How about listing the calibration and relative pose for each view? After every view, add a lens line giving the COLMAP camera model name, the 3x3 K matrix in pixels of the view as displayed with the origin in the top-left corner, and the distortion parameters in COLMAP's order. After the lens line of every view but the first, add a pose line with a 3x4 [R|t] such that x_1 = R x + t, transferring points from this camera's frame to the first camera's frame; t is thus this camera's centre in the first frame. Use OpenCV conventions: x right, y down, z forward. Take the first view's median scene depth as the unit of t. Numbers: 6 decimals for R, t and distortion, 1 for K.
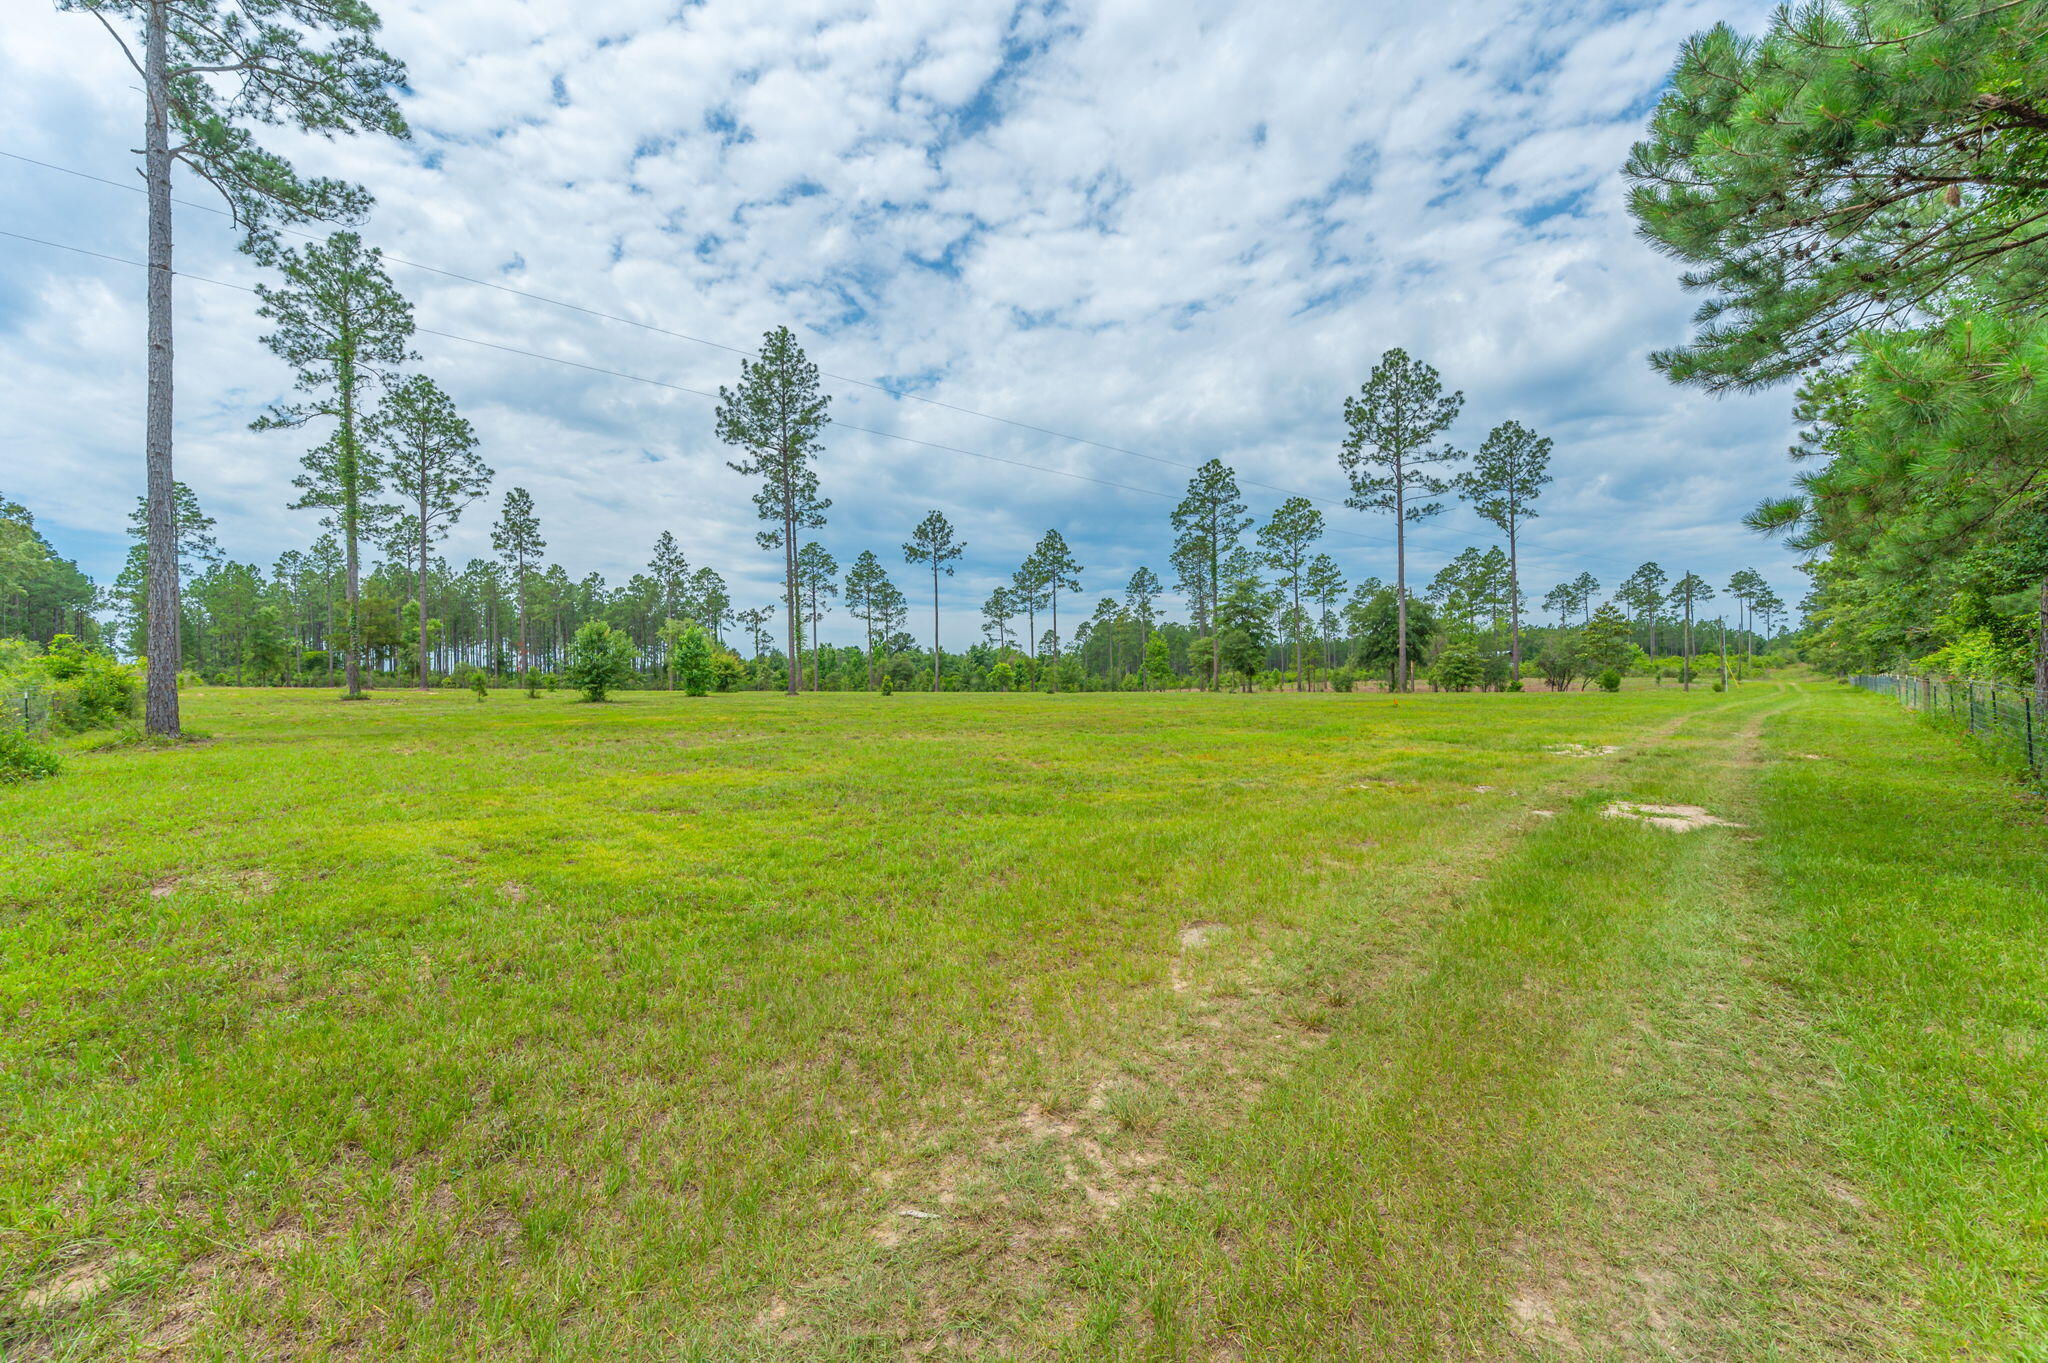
lens RADIAL K [[803.2, 0, 1022.2], [0, 803.2, 675.9], [0, 0, 1]] dist [-0.002689, 0.000439]
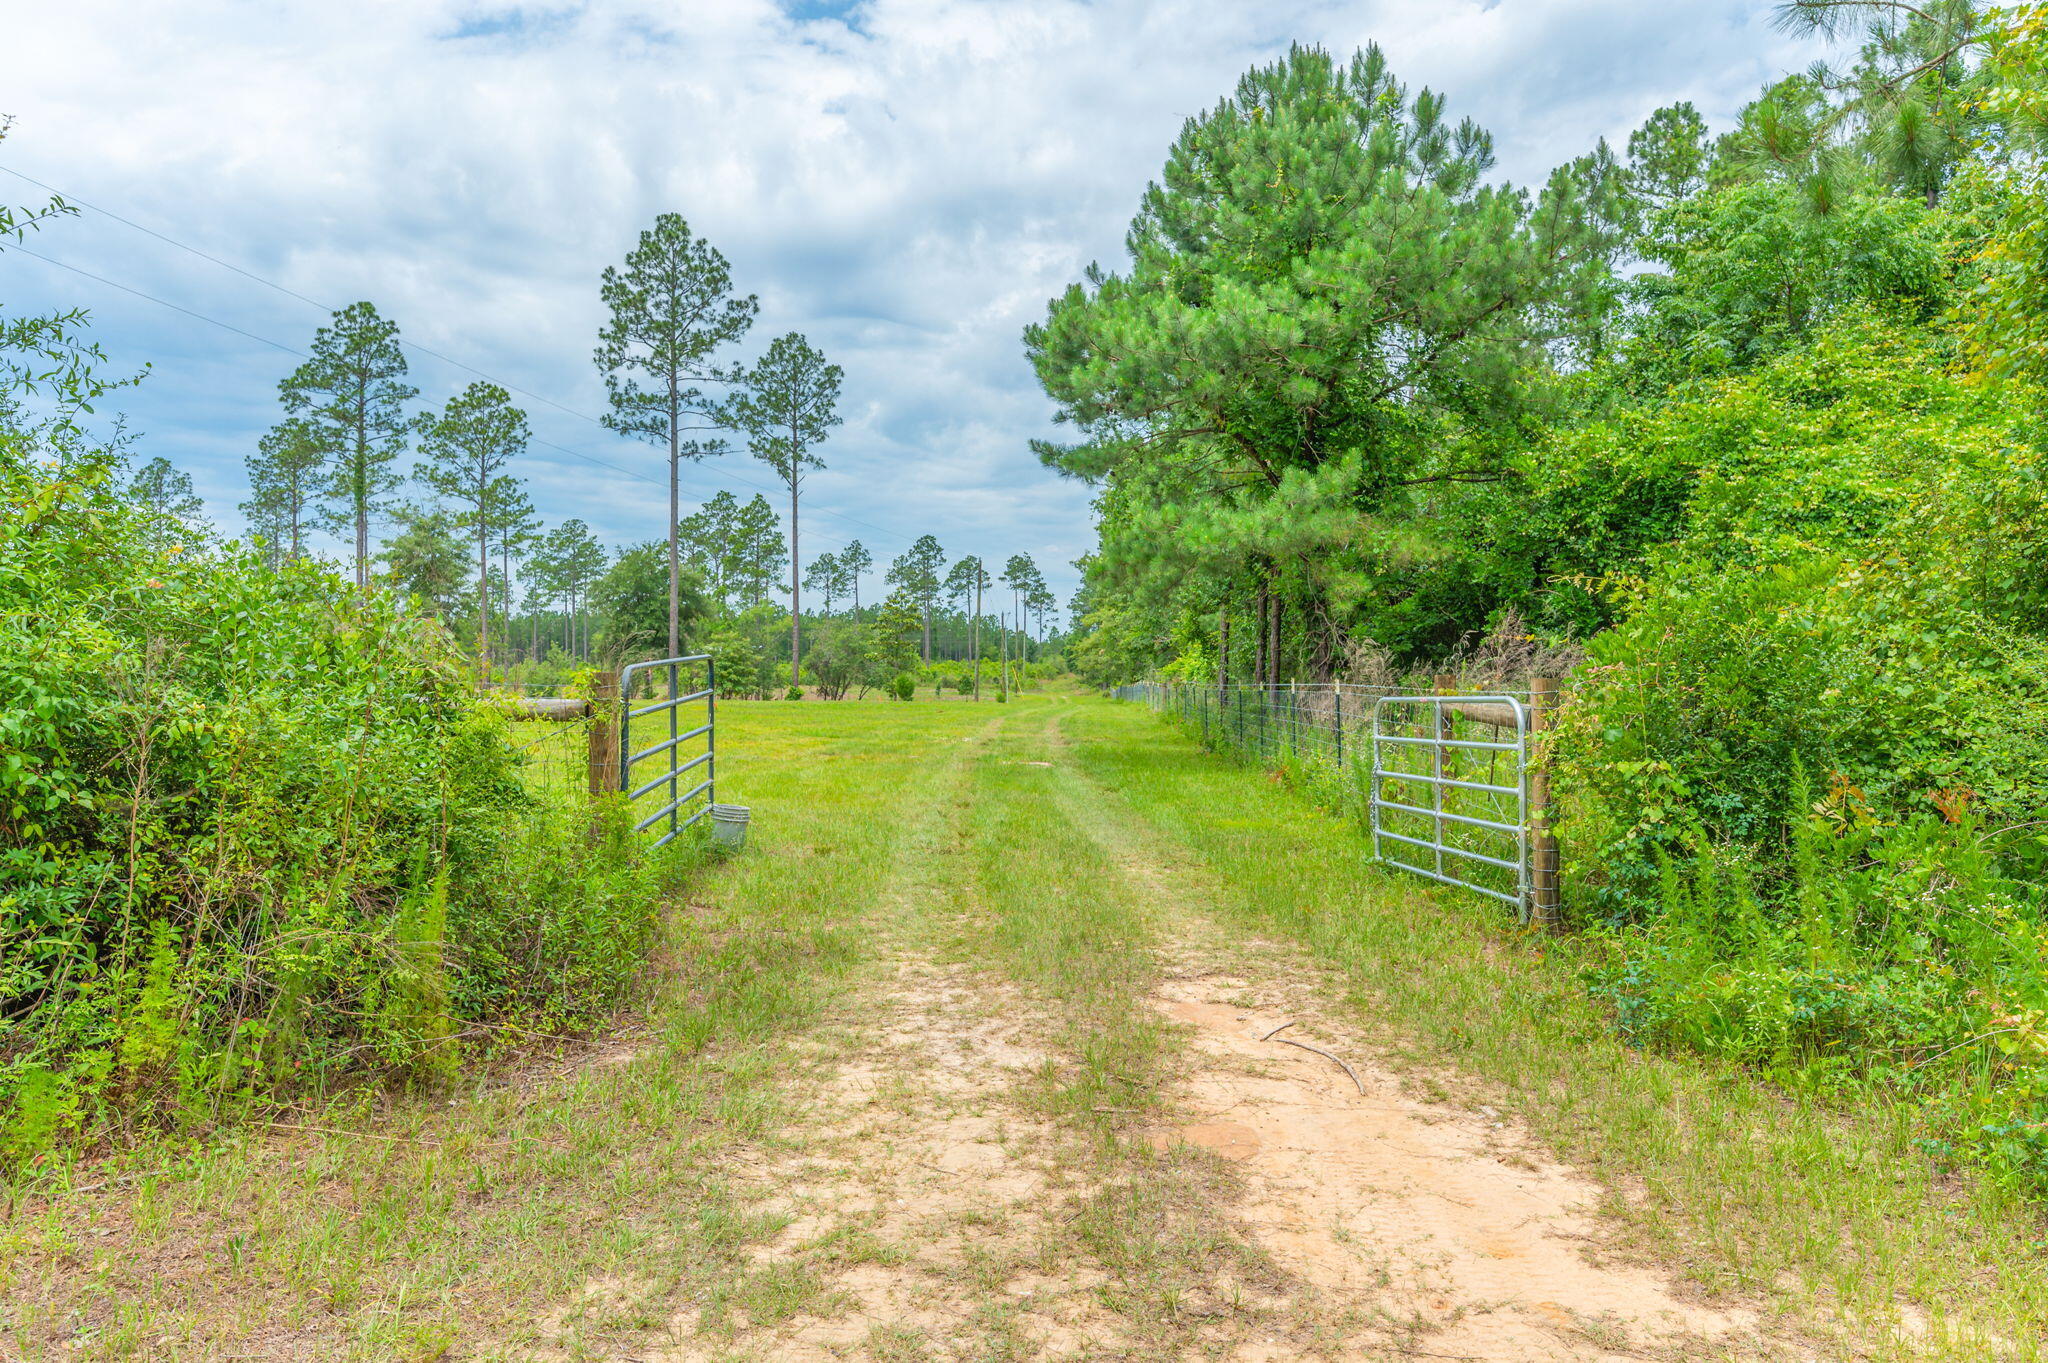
lens RADIAL K [[1412.3, 0, 1021.9], [0, 1412.3, 678.6], [0, 0, 1]] dist [-0.003553, 0.005564]
pose [[0.739091, 0.020904, 0.673281, -0.084741], [-0.021041, 0.999747, -0.007942, 0.003661], [-0.673277, -0.008296, 0.739344, -0.080588]]
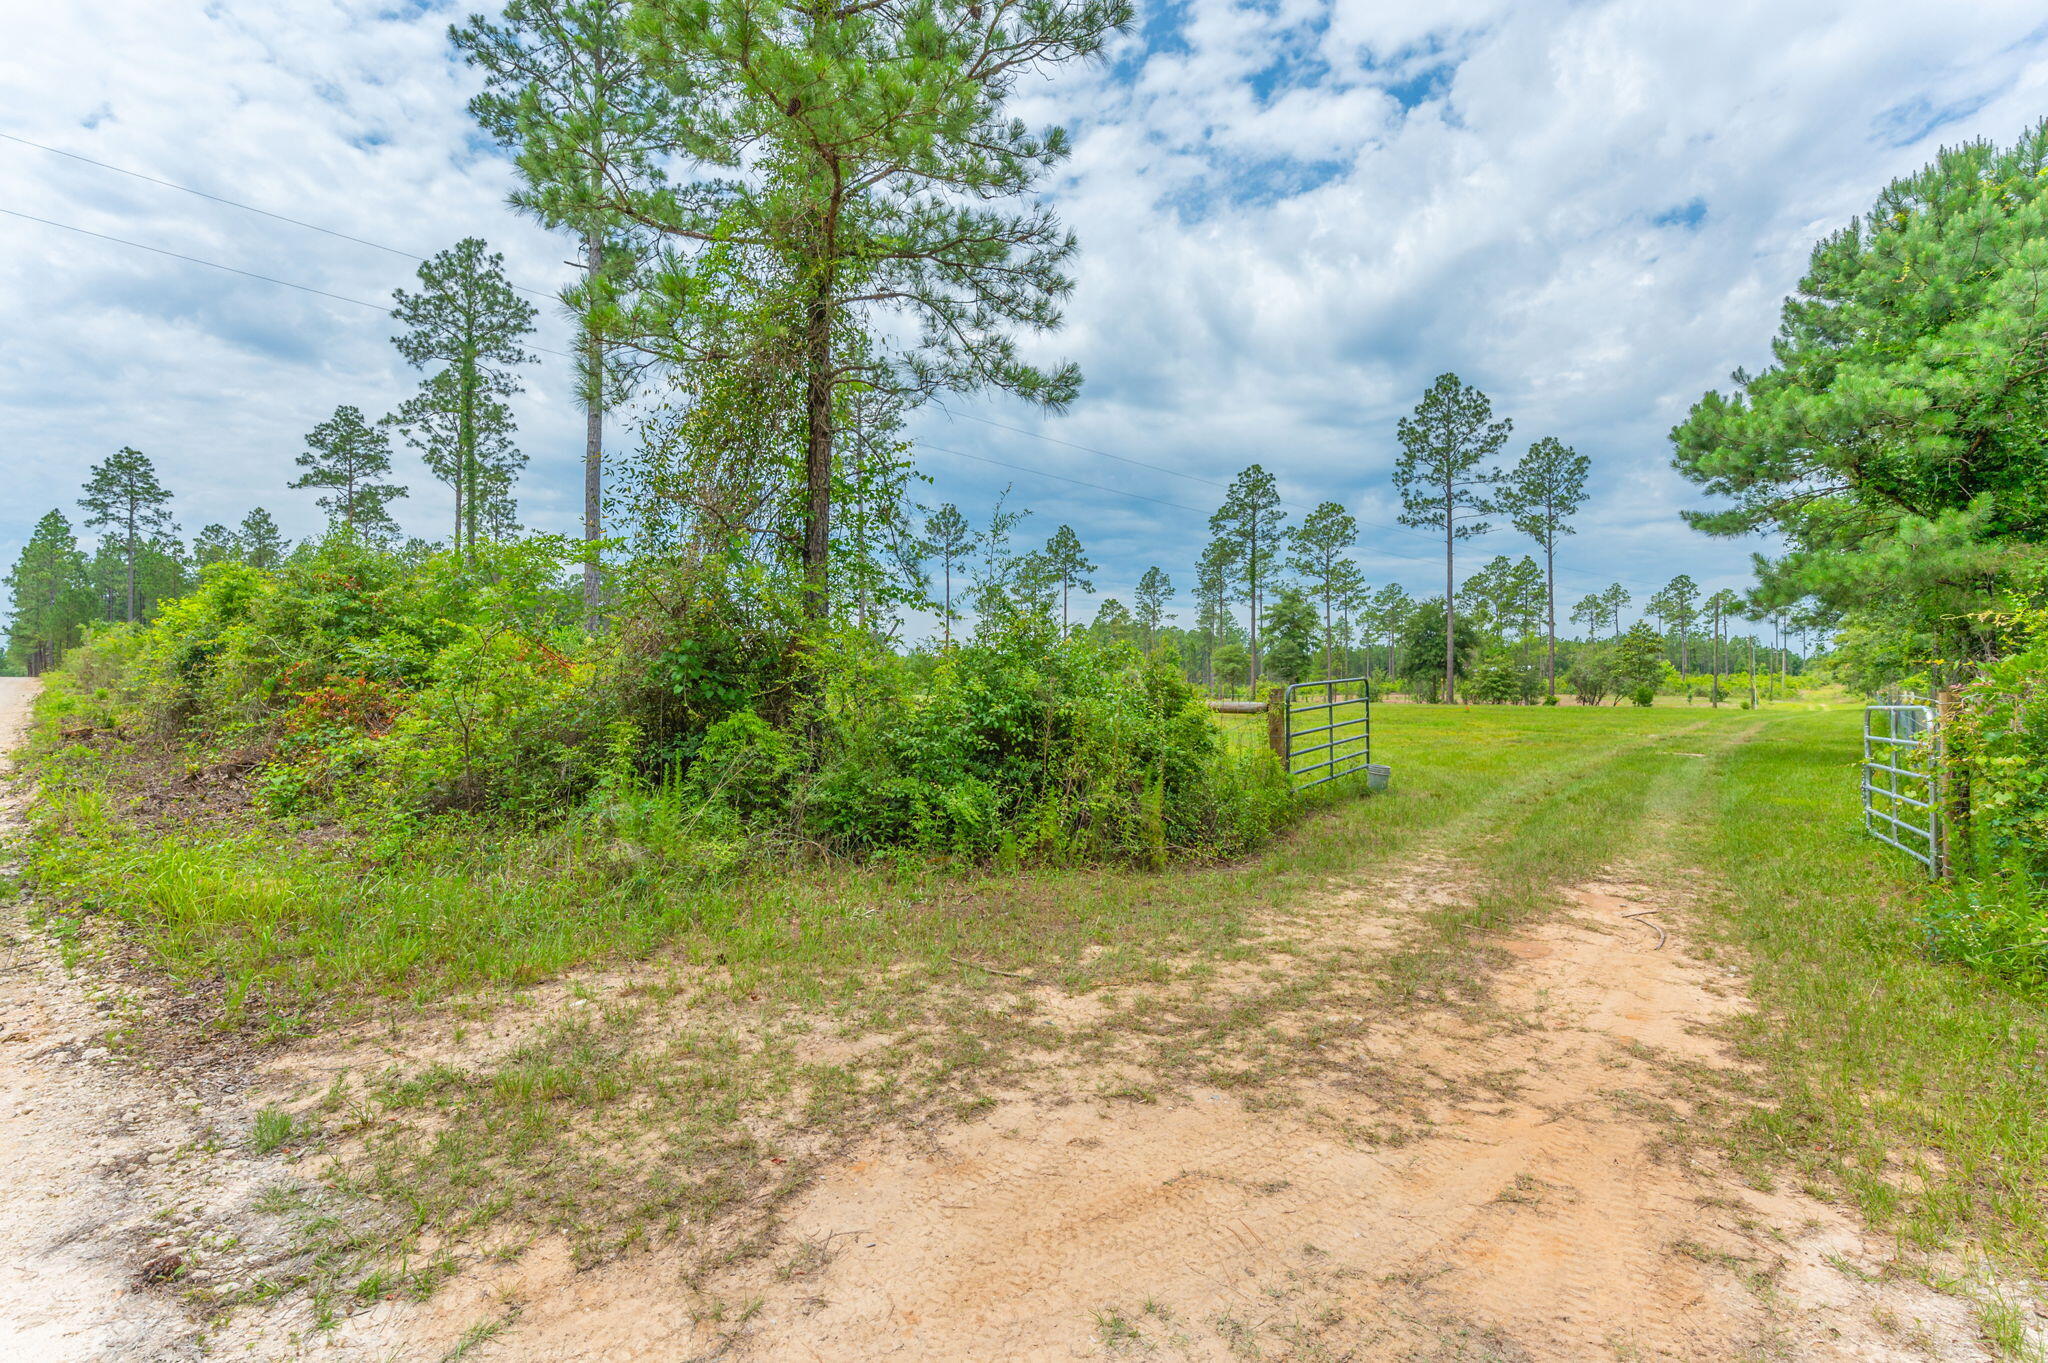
lens RADIAL K [[925.7, 0, 1027.6], [0, 925.7, 672.1], [0, 0, 1]] dist [0.004140, 0.000417]
pose [[0.998557, 0.020429, 0.049667, -0.080790], [-0.019861, 0.999732, -0.011915, 0.003153], [-0.049897, 0.010912, 0.998695, -0.104480]]
